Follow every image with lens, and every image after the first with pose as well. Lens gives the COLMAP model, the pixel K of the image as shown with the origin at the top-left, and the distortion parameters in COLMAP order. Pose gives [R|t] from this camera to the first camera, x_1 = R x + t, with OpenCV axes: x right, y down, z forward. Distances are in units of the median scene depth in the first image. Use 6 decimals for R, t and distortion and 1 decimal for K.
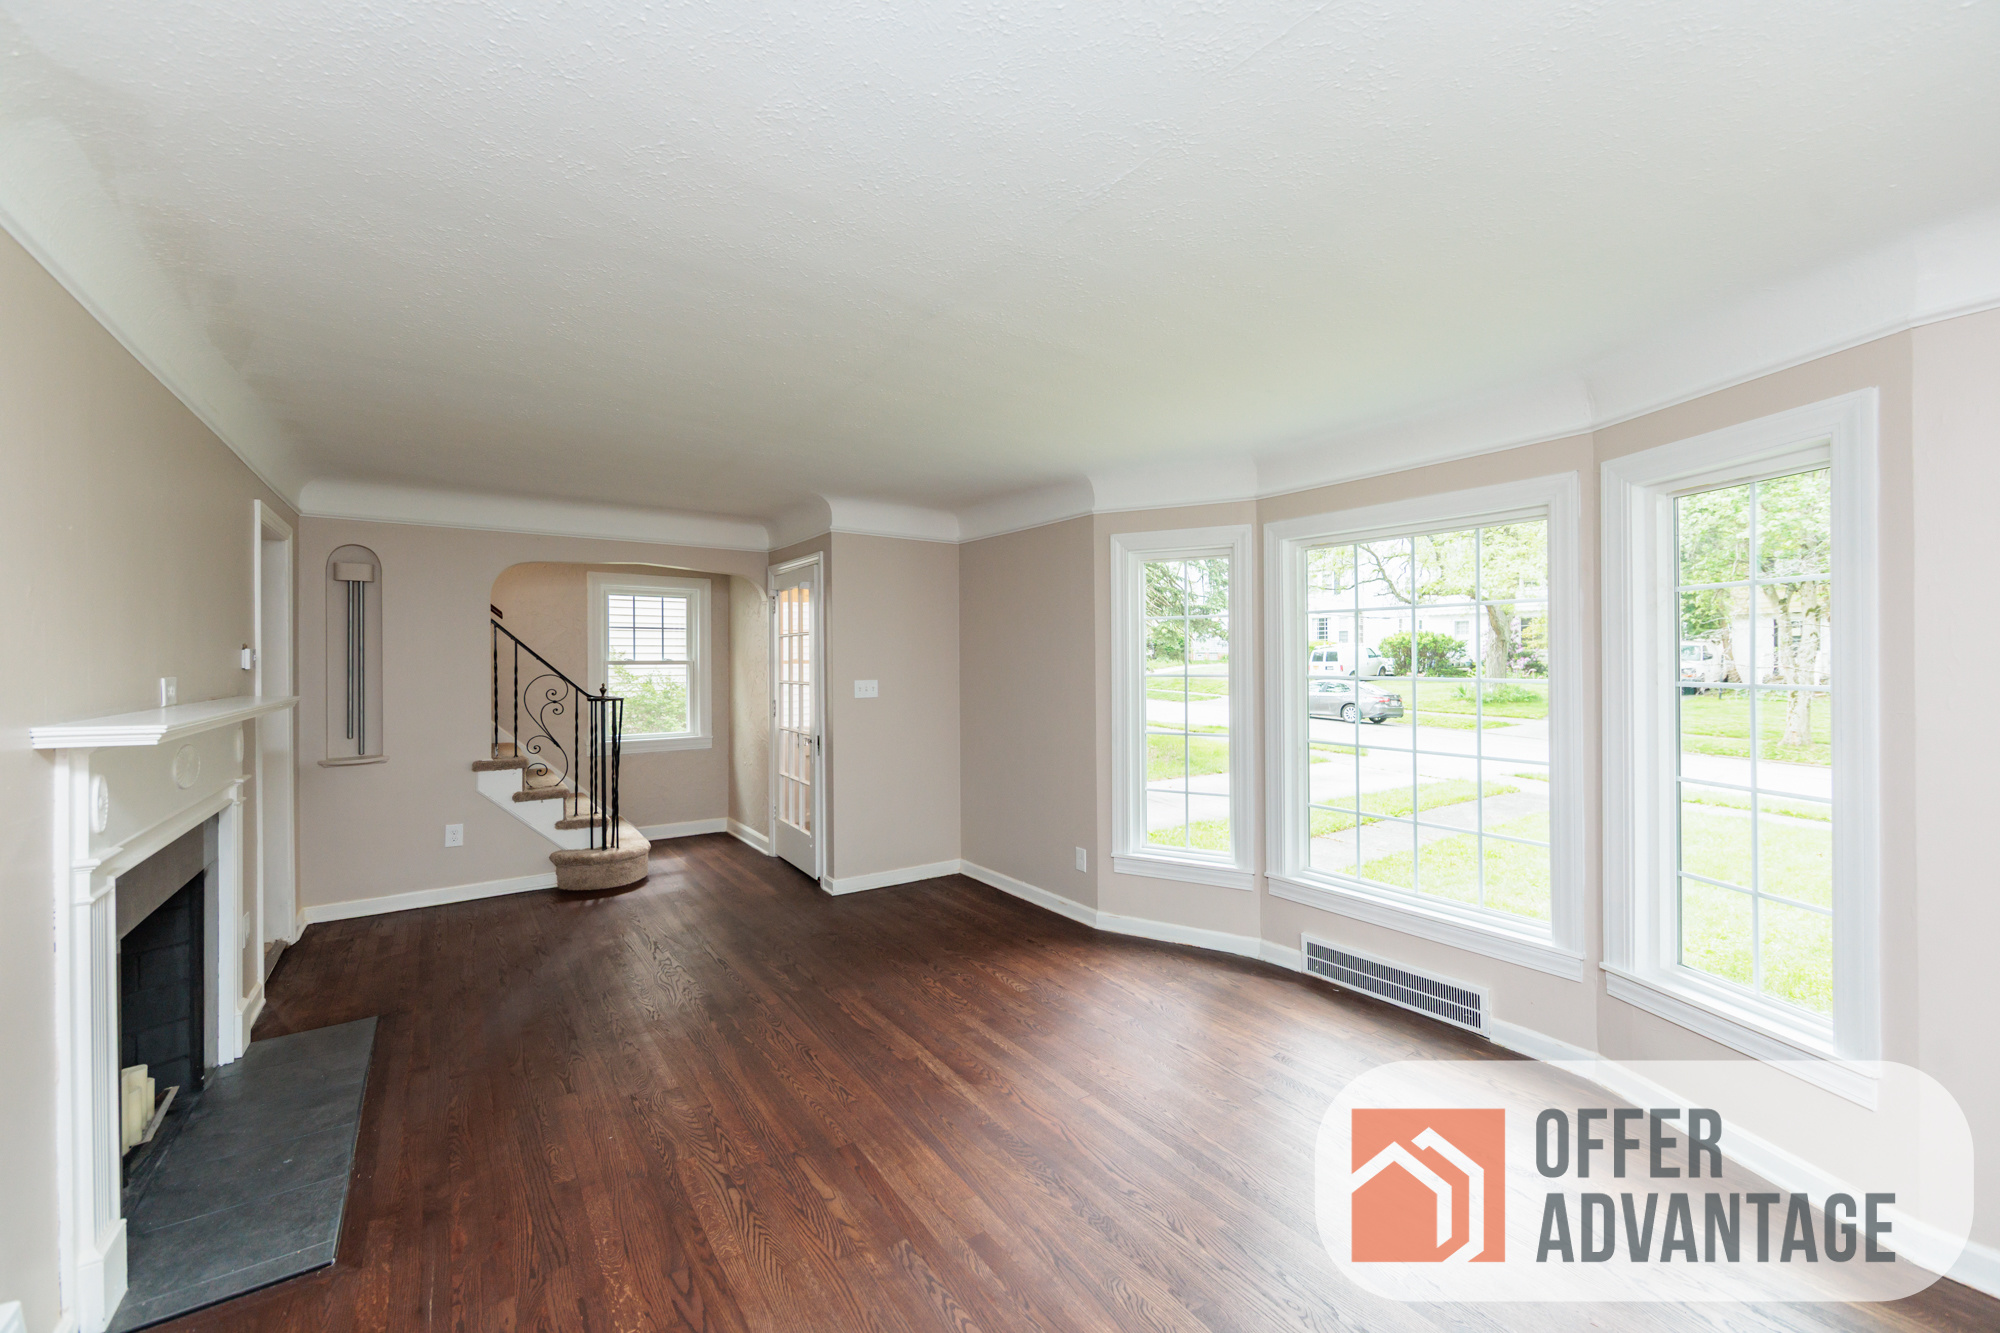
lens RADIAL K [[786.8, 0, 999.1], [0, 786.8, 659.3], [0, 0, 1]] dist [-0.000666, -0.000185]
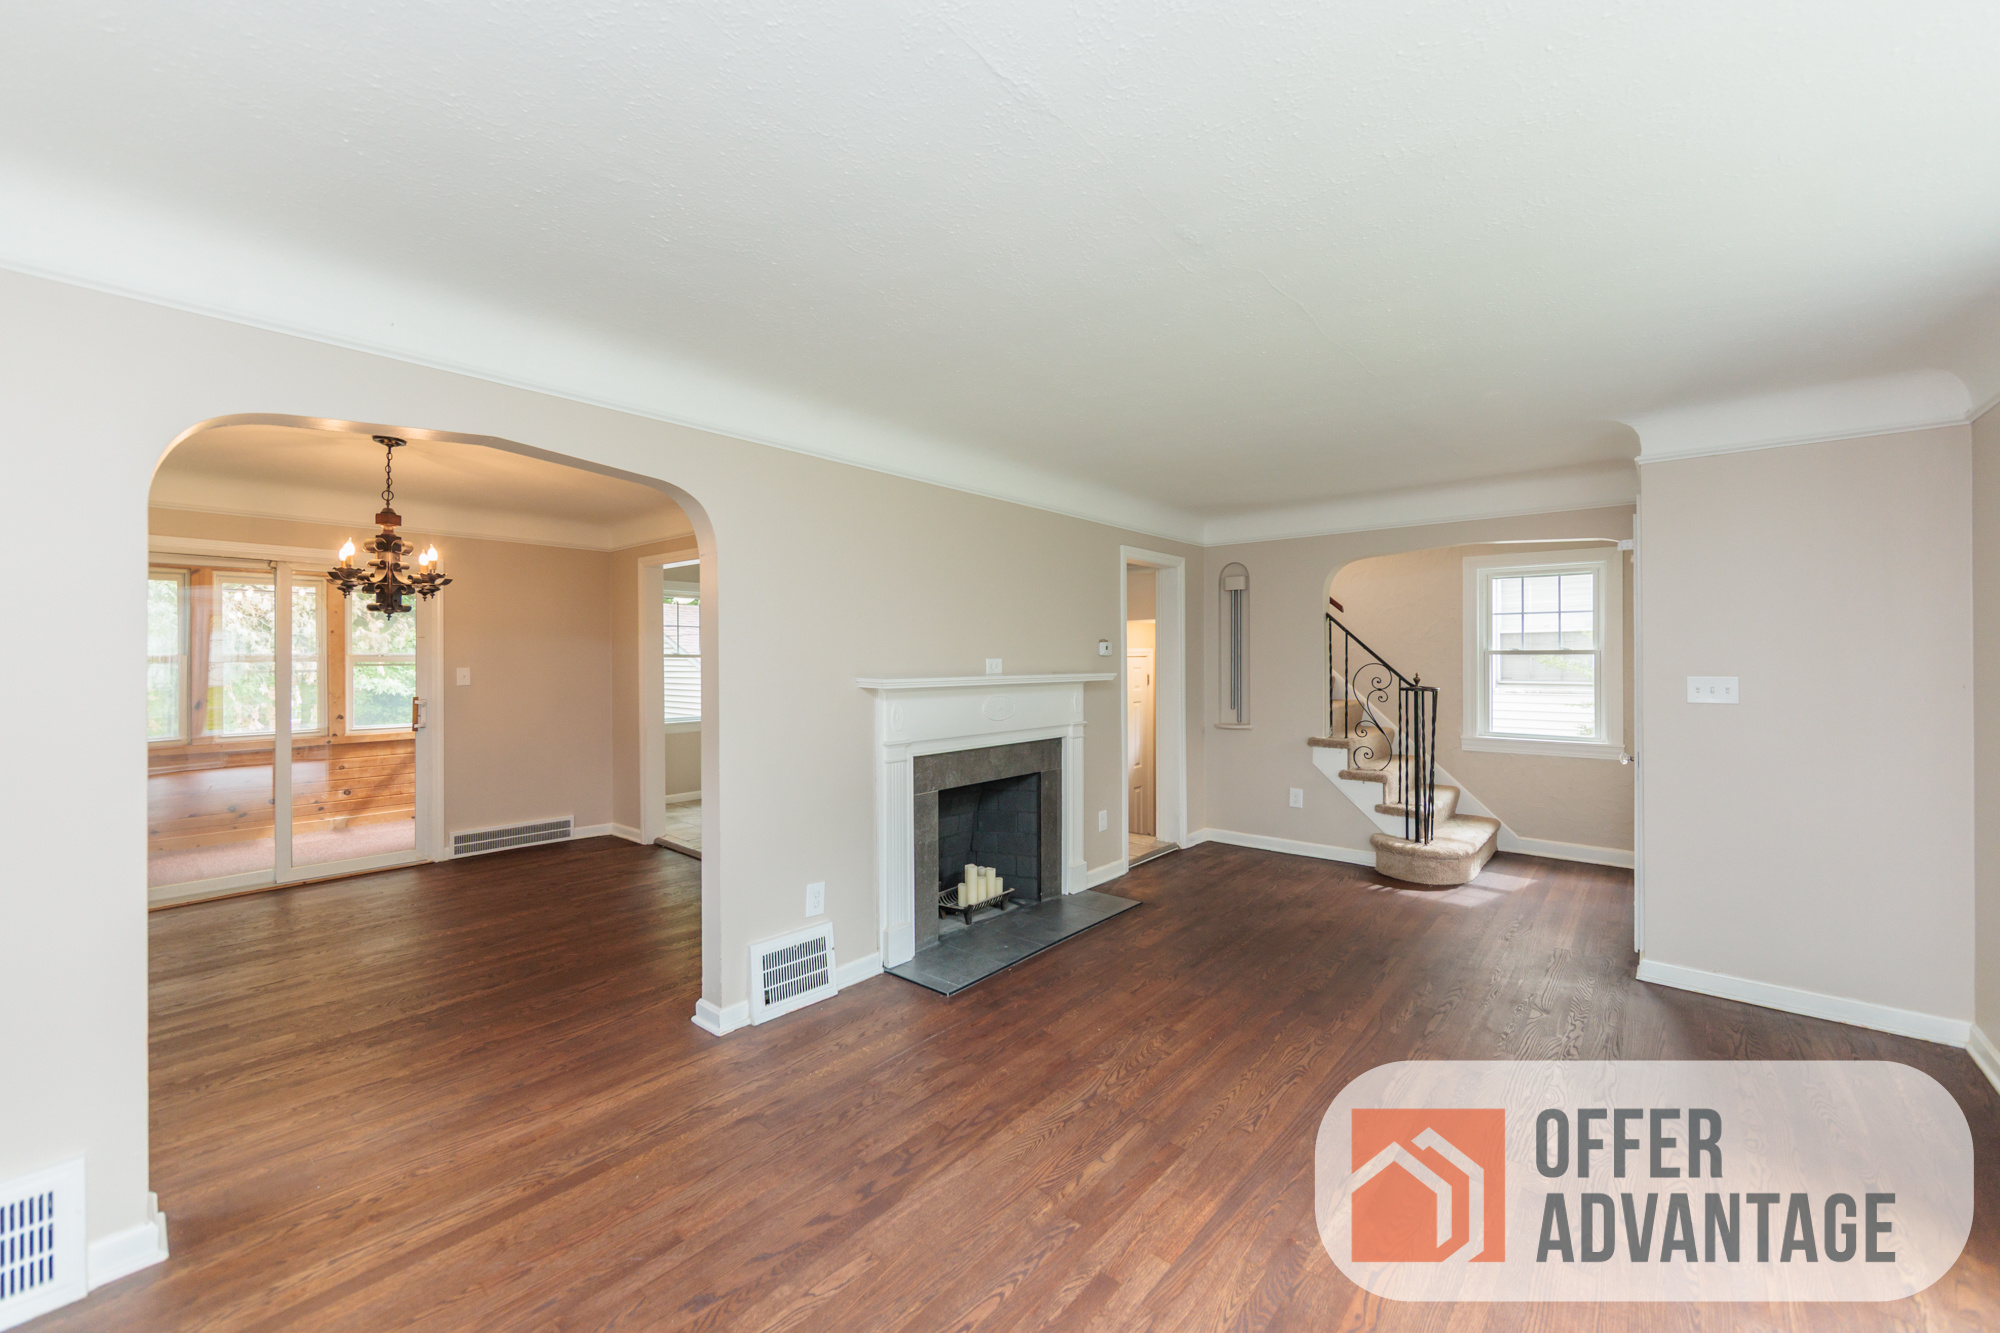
lens RADIAL K [[786.8, 0, 999.1], [0, 786.8, 659.3], [0, 0, 1]] dist [-0.000666, -0.000185]
pose [[0.237129, 0.005096, -0.971465, 0.447373], [0.002562, 0.999979, 0.005871, 0.009032], [0.971475, -0.003881, 0.237111, 0.364583]]
